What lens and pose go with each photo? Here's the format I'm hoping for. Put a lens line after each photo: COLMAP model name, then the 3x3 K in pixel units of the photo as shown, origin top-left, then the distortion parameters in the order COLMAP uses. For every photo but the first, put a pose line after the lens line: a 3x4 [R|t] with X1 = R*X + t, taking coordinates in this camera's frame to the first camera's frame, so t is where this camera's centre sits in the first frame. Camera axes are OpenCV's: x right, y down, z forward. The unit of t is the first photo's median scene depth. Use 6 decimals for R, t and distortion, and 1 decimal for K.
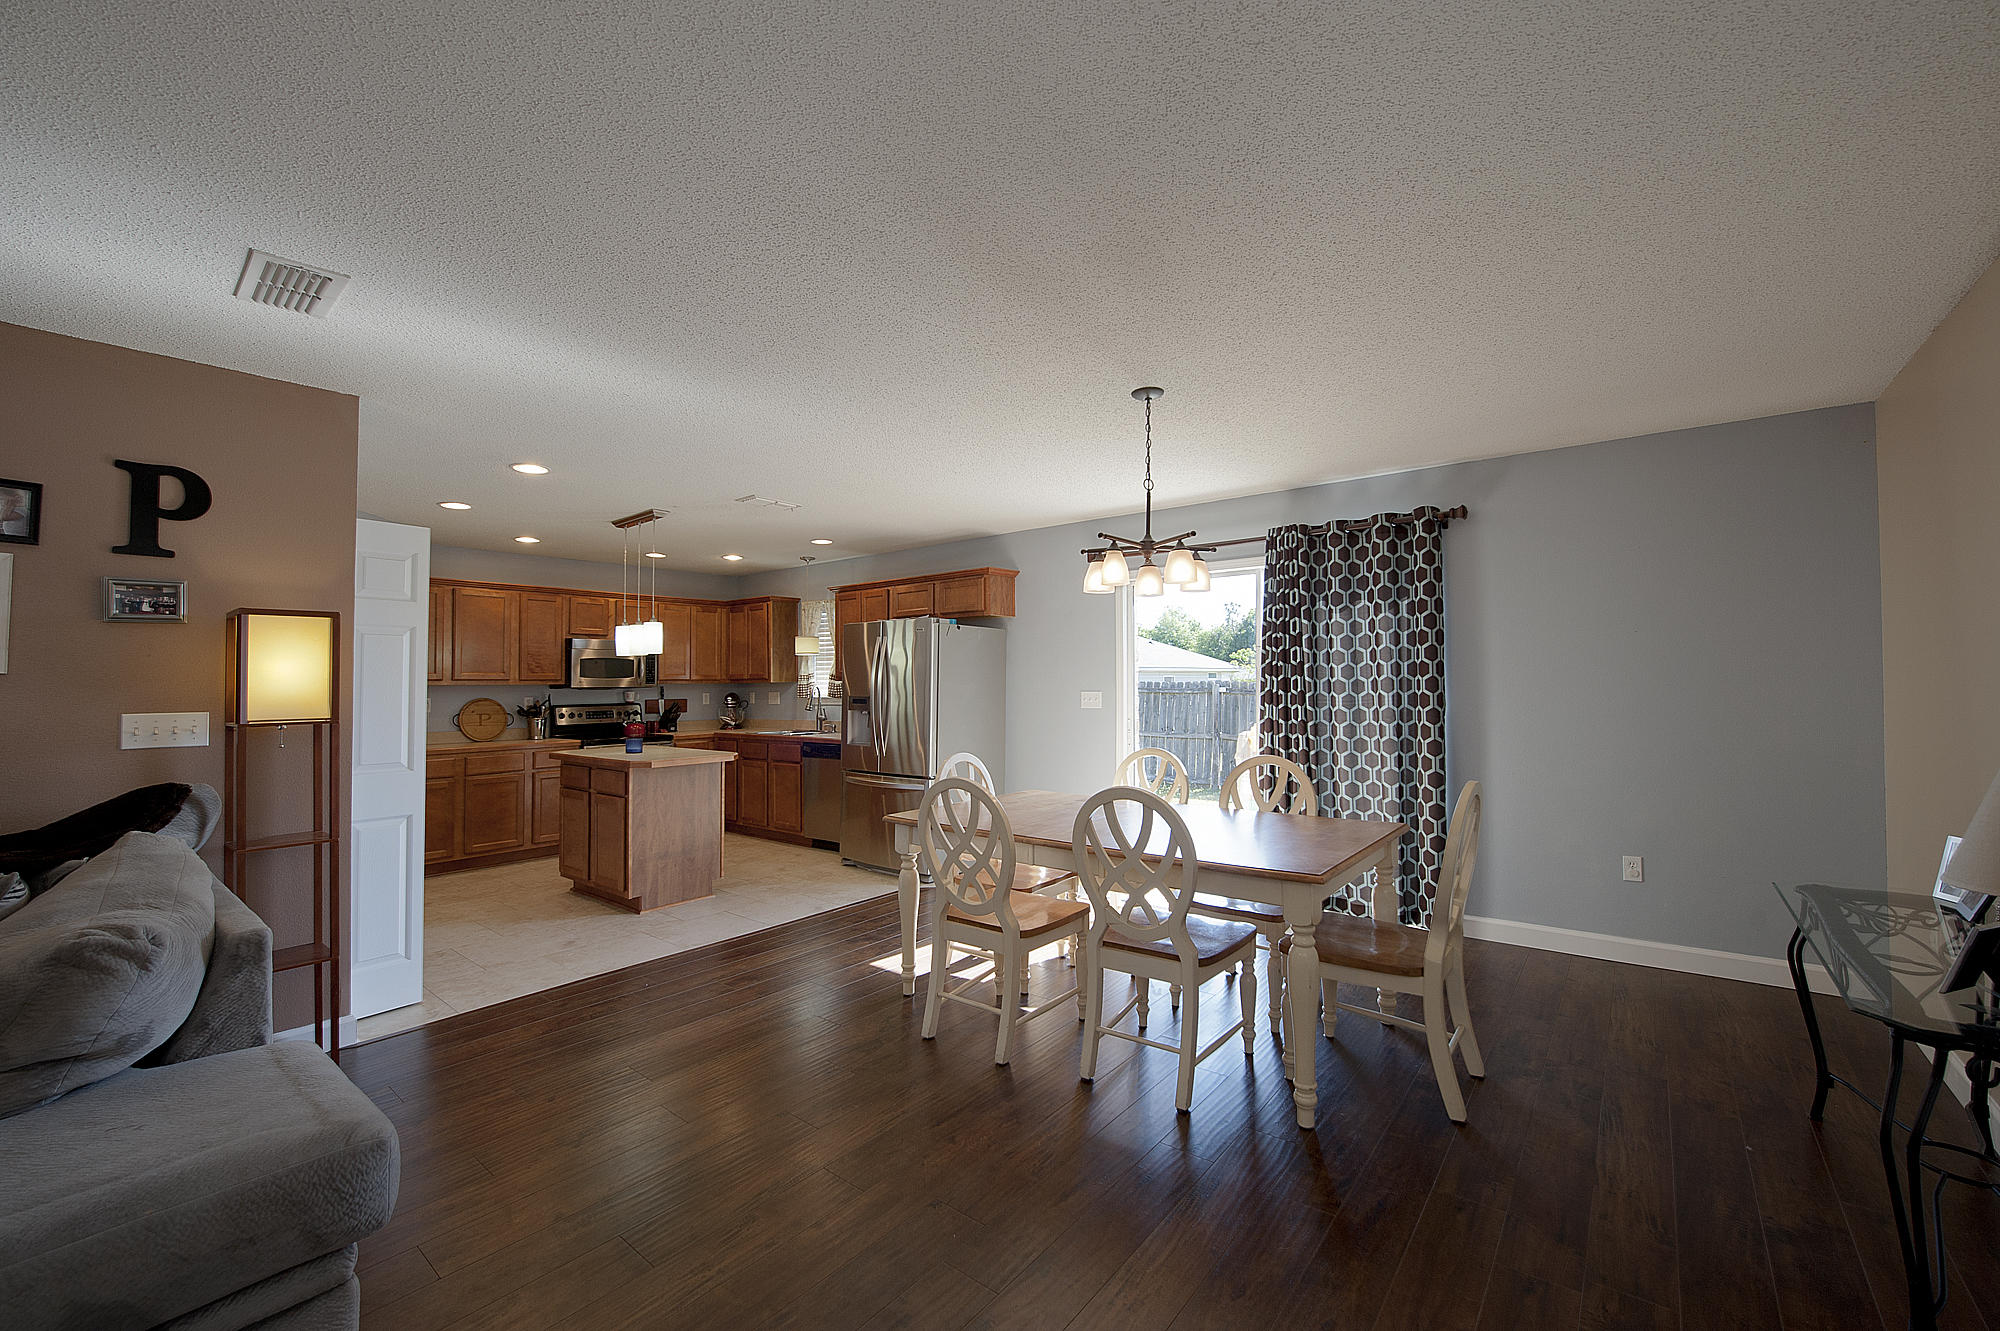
lens RADIAL K [[723.2, 0, 1048.6], [0, 723.2, 663.6], [0, 0, 1]] dist [-0.014715, -0.000008]
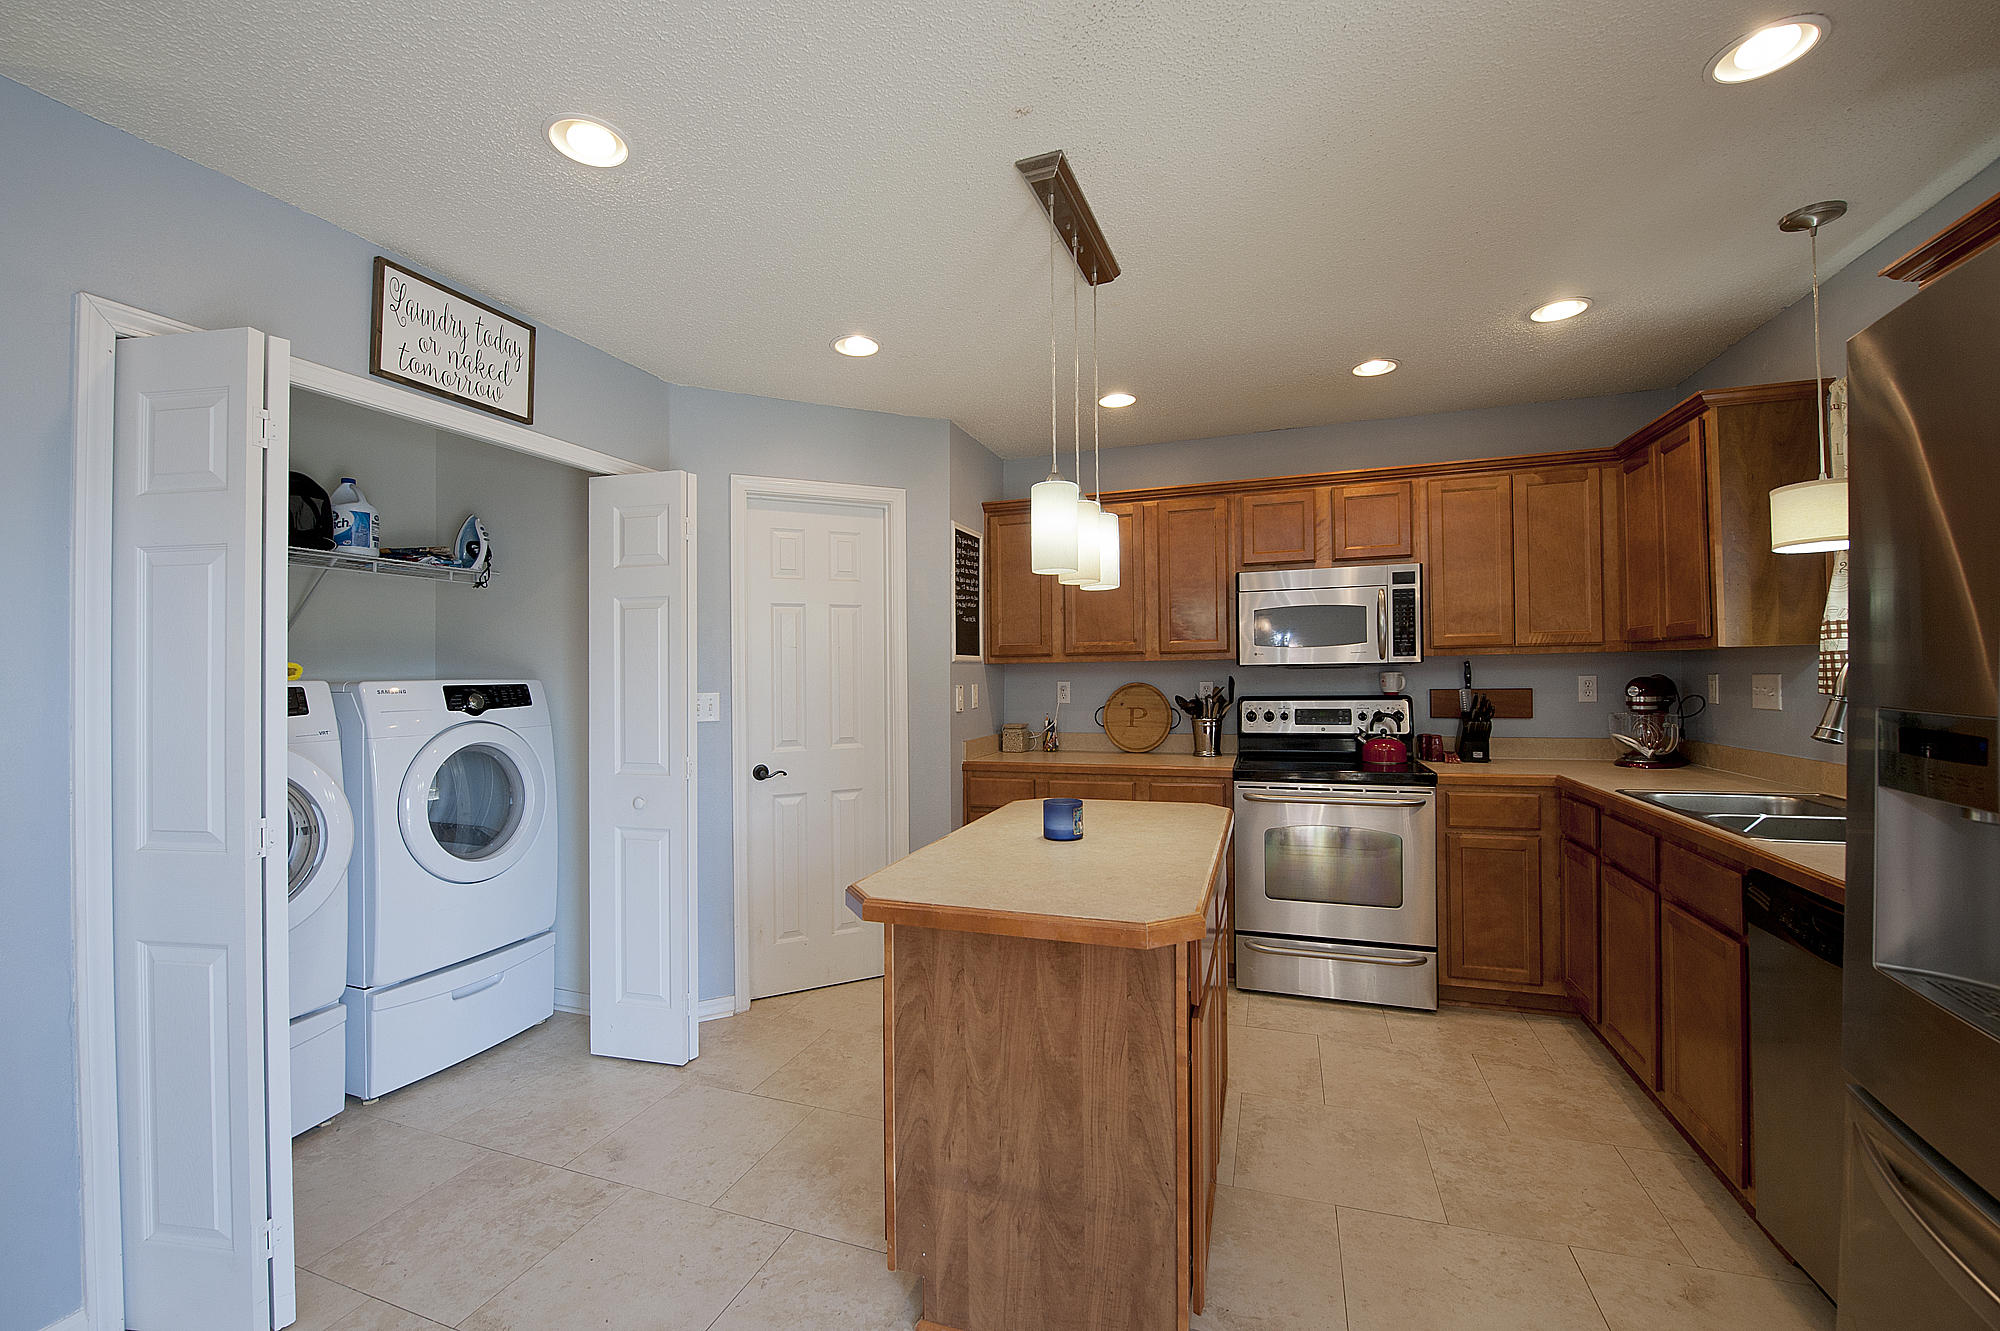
lens RADIAL K [[876.9, 0, 911.1], [0, 876.9, 667.0], [0, 0, 1]] dist [-0.019422, -0.003549]
pose [[0.277987, -0.002067, -0.960583, -0.110386], [0.040253, 0.999144, 0.009499, 0.018462], [0.959741, -0.041307, 0.277833, 0.578978]]
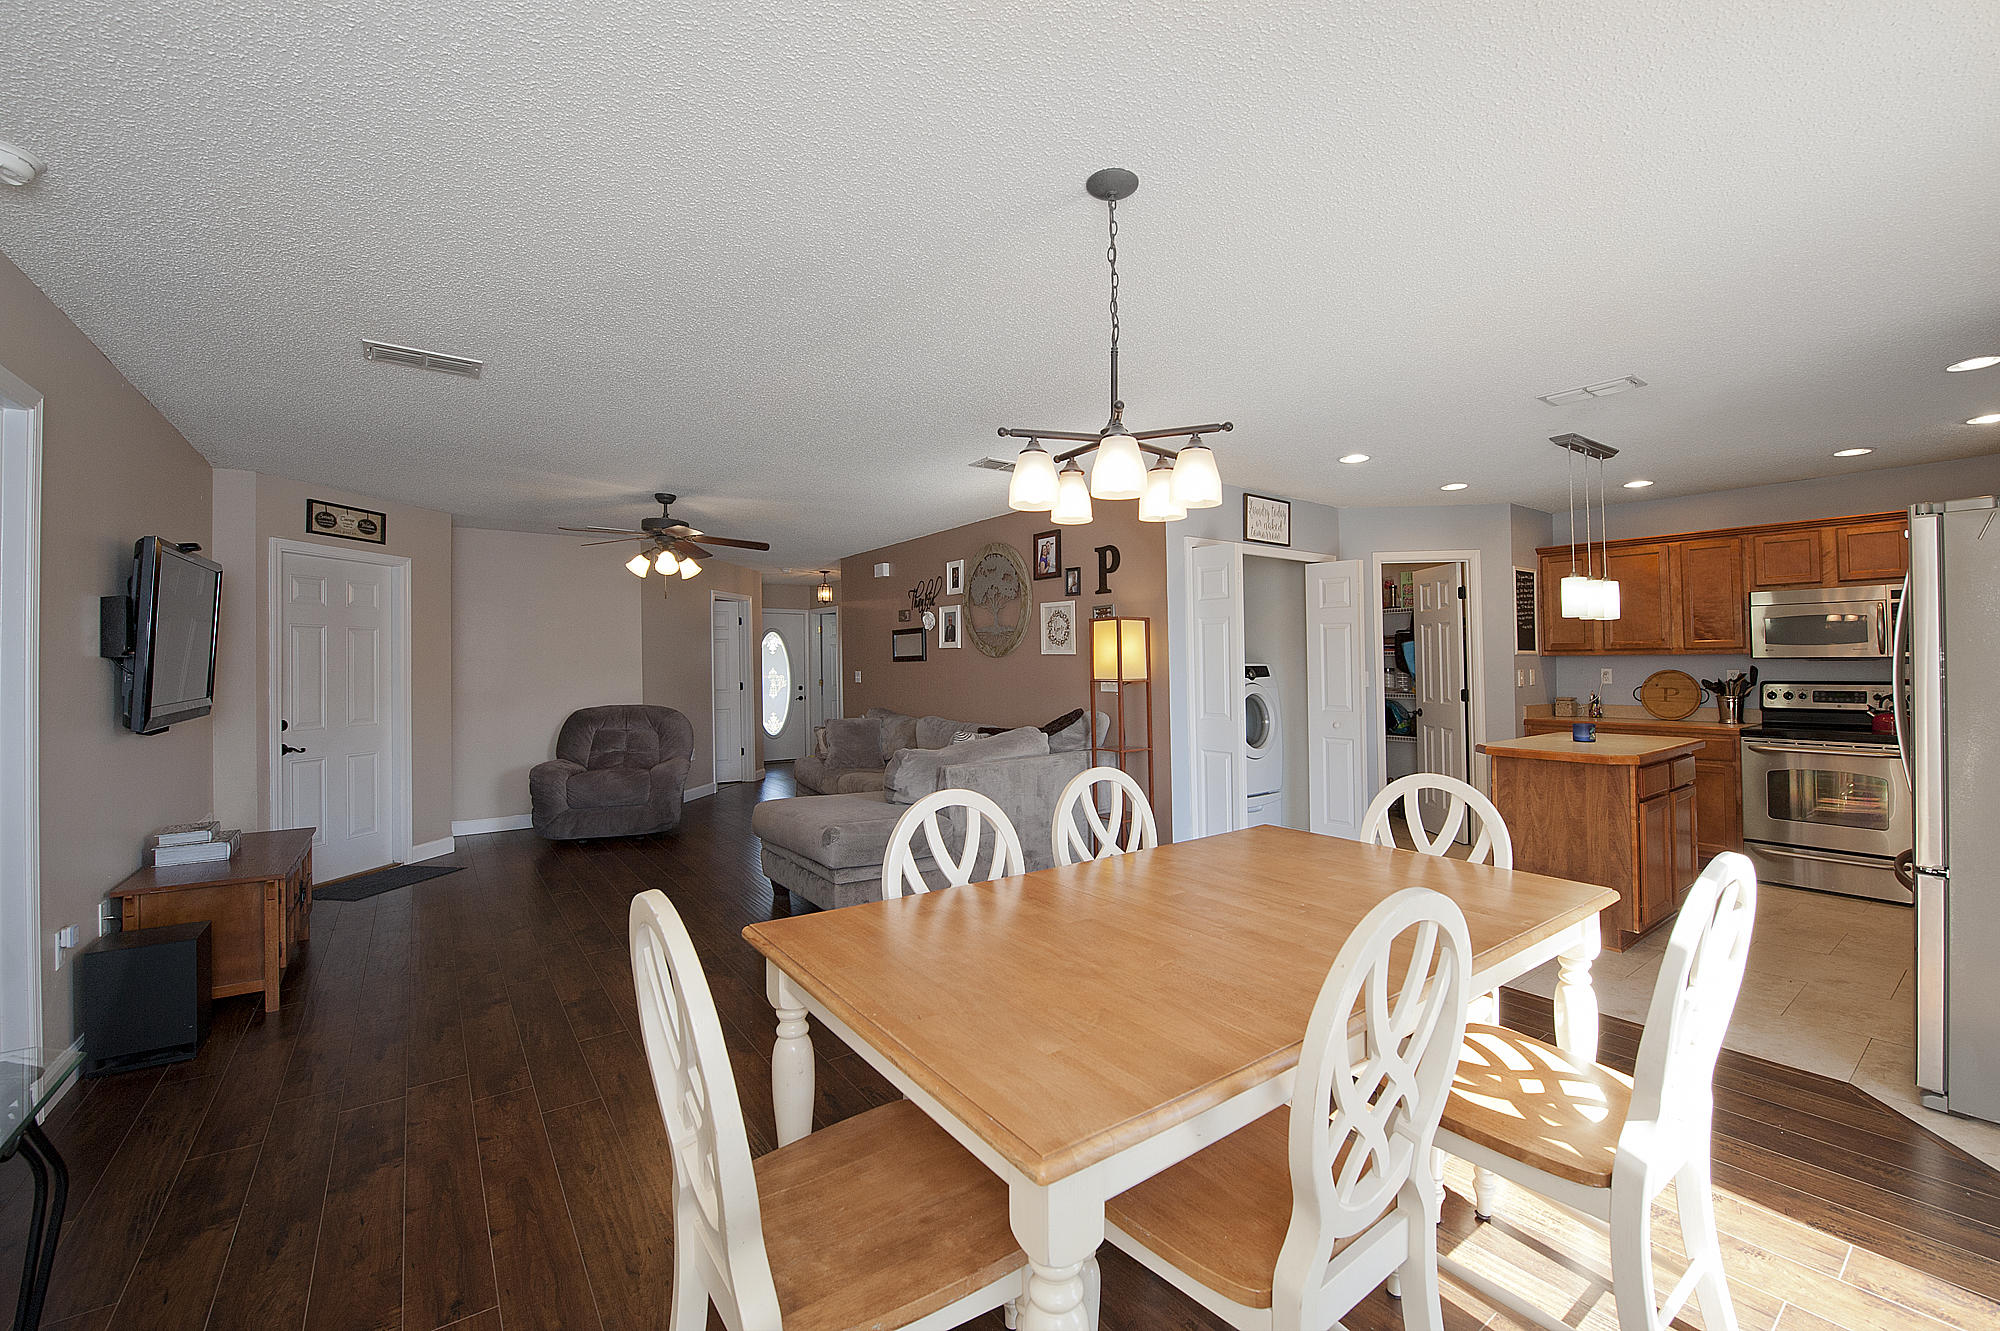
lens RADIAL K [[815.9, 0, 990.2], [0, 815.9, 626.7], [0, 0, 1]] dist [-0.013142, -0.003422]
pose [[-0.230898, -0.034261, -0.972375, 0.331998], [0.036320, 0.998380, -0.043801, 0.008467], [0.972300, -0.045430, -0.229279, 0.413536]]
